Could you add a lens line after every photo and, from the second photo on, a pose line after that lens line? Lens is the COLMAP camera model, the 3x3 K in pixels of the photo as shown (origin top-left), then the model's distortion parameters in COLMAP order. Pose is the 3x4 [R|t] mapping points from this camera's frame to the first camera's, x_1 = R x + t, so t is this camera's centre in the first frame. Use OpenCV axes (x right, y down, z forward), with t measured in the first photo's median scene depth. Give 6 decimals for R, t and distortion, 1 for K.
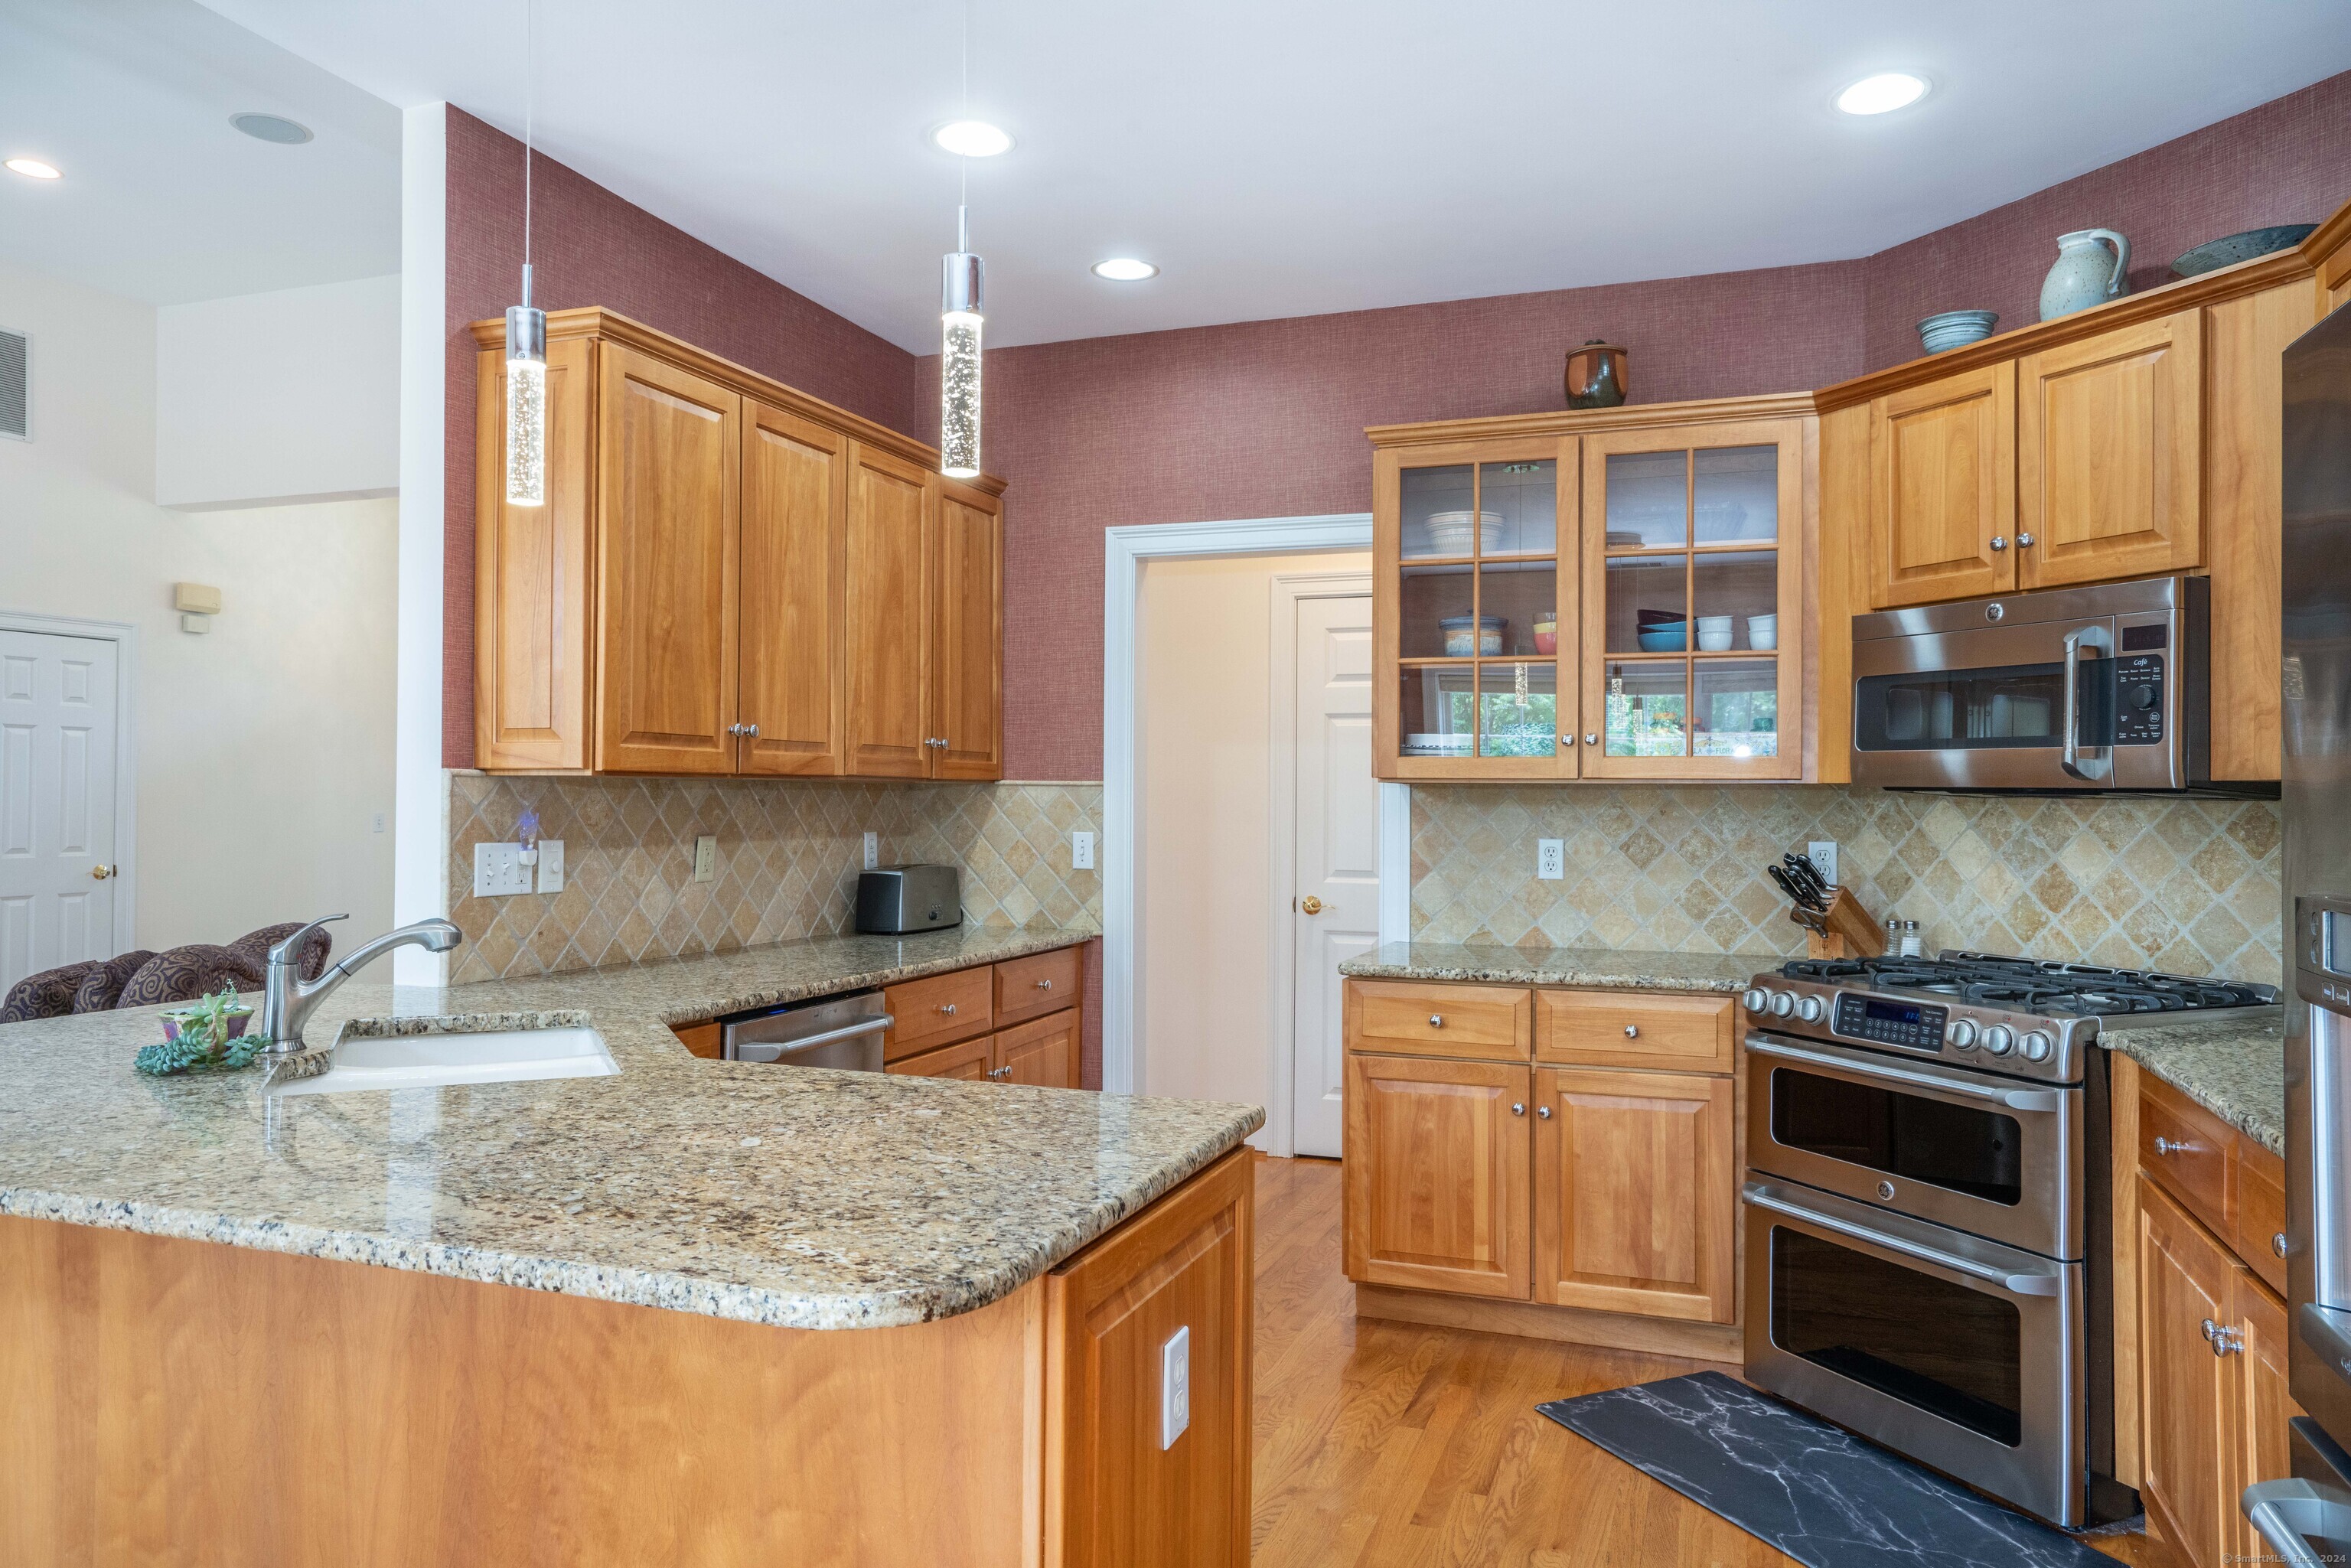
lens RADIAL K [[1542.9, 0, 1178.9], [0, 1542.9, 780.7], [0, 0, 1]] dist [-0.022132, 0.049102]
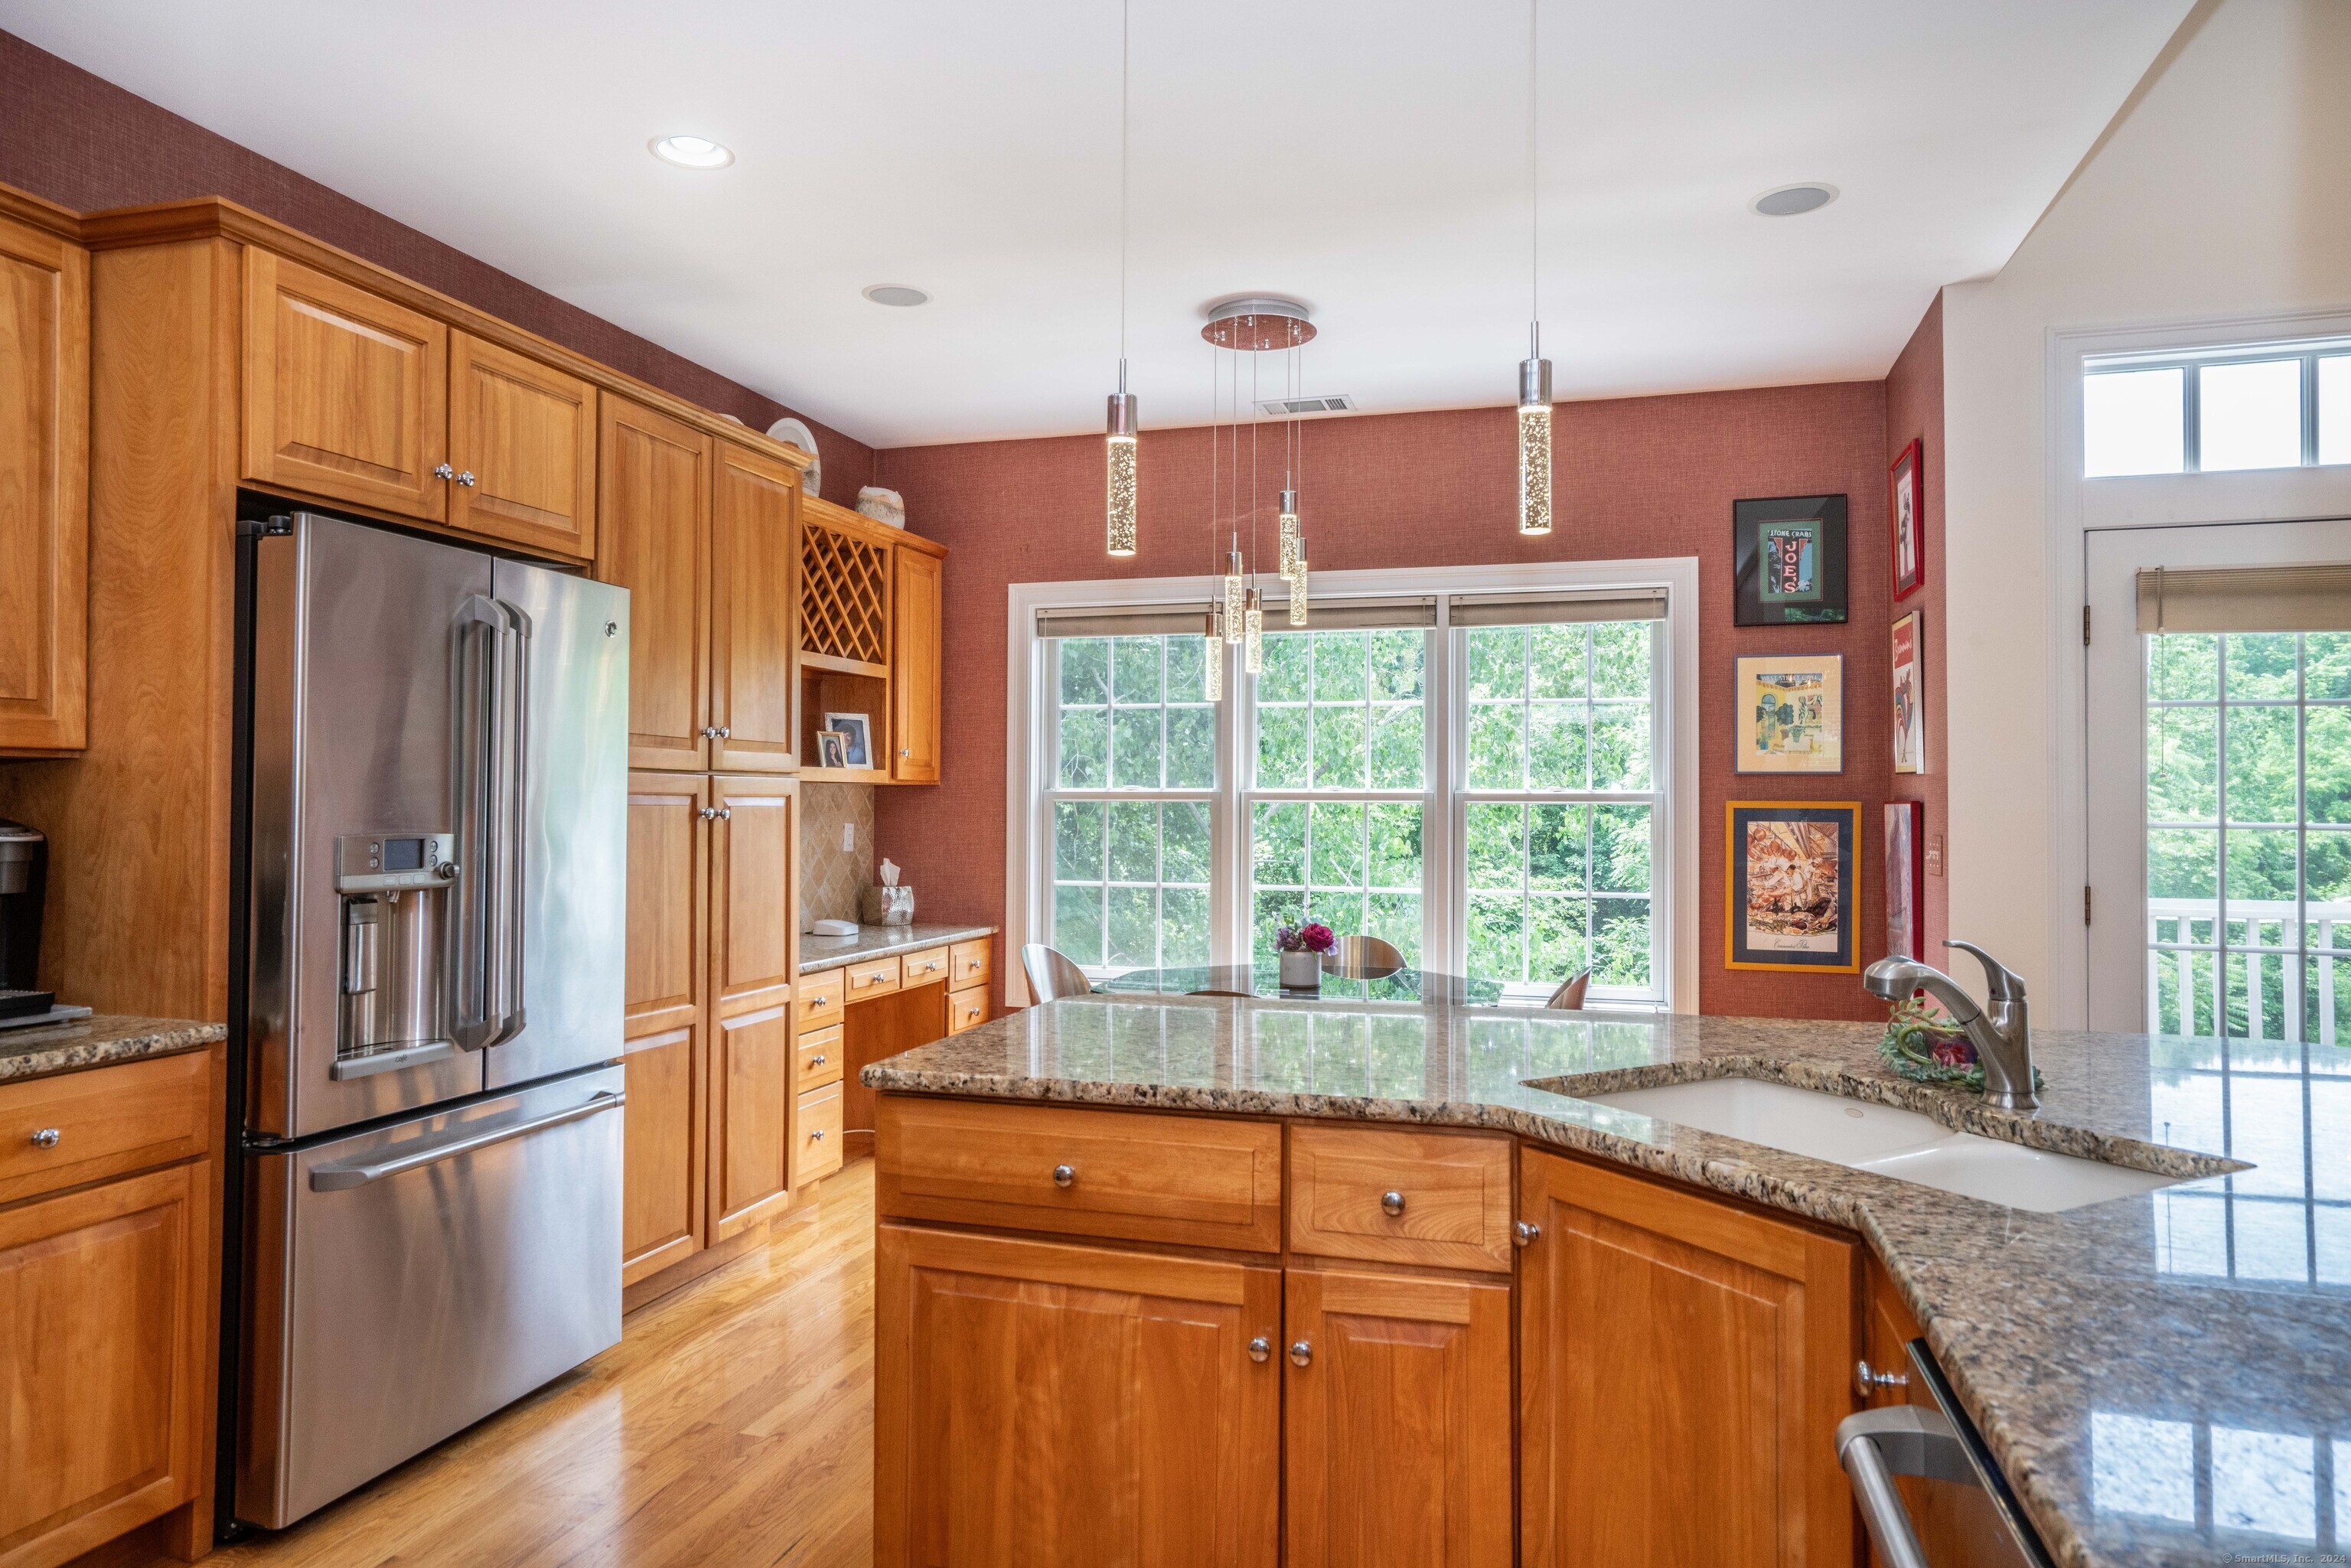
lens RADIAL K [[1480.3, 0, 1211.2], [0, 1480.3, 795.8], [0, 0, 1]] dist [-0.002420, 0.000219]
pose [[-0.997230, -0.014539, -0.072941, -0.068271], [-0.013226, 0.999742, -0.018452, 0.020132], [0.073190, -0.017436, -0.997166, 1.190597]]
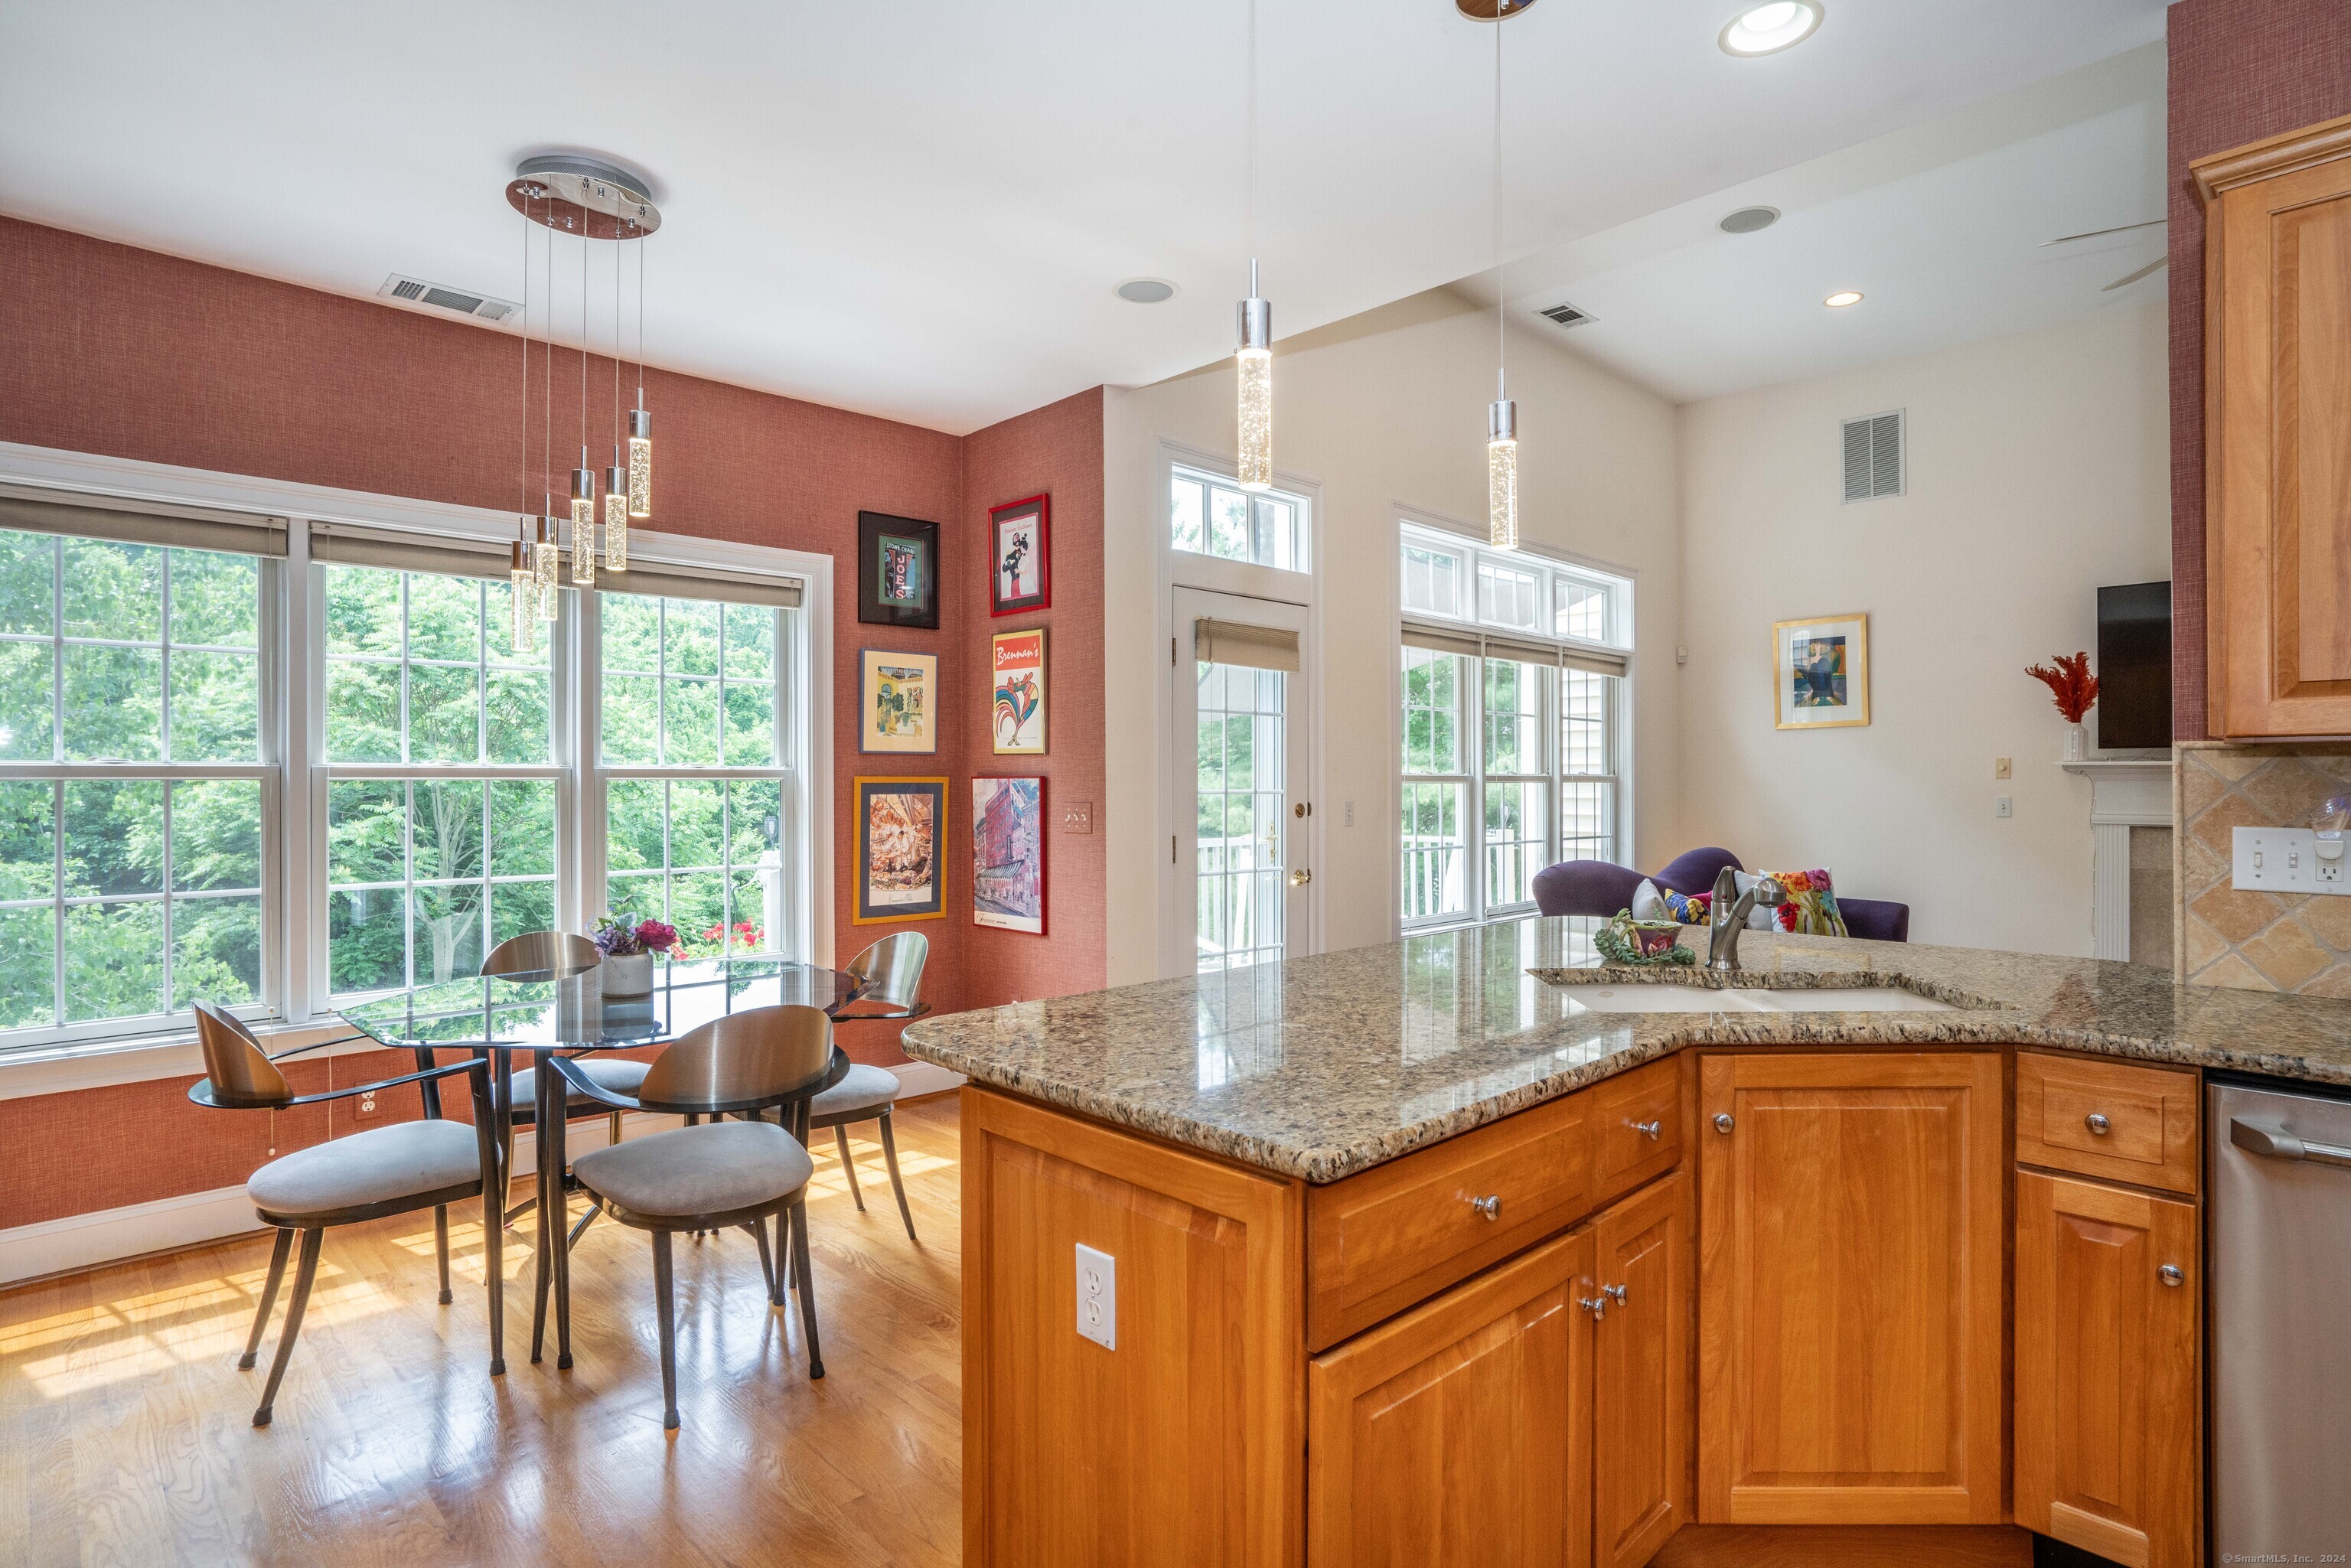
lens RADIAL K [[1215.3, 0, 1175.5], [0, 1215.3, 784.0], [0, 0, 1]] dist [-0.043001, 0.024999]
pose [[-0.436373, -0.005522, -0.899749, 0.363528], [0.009236, 0.999901, -0.010617, 0.017452], [0.899719, -0.012943, -0.436278, 0.692653]]
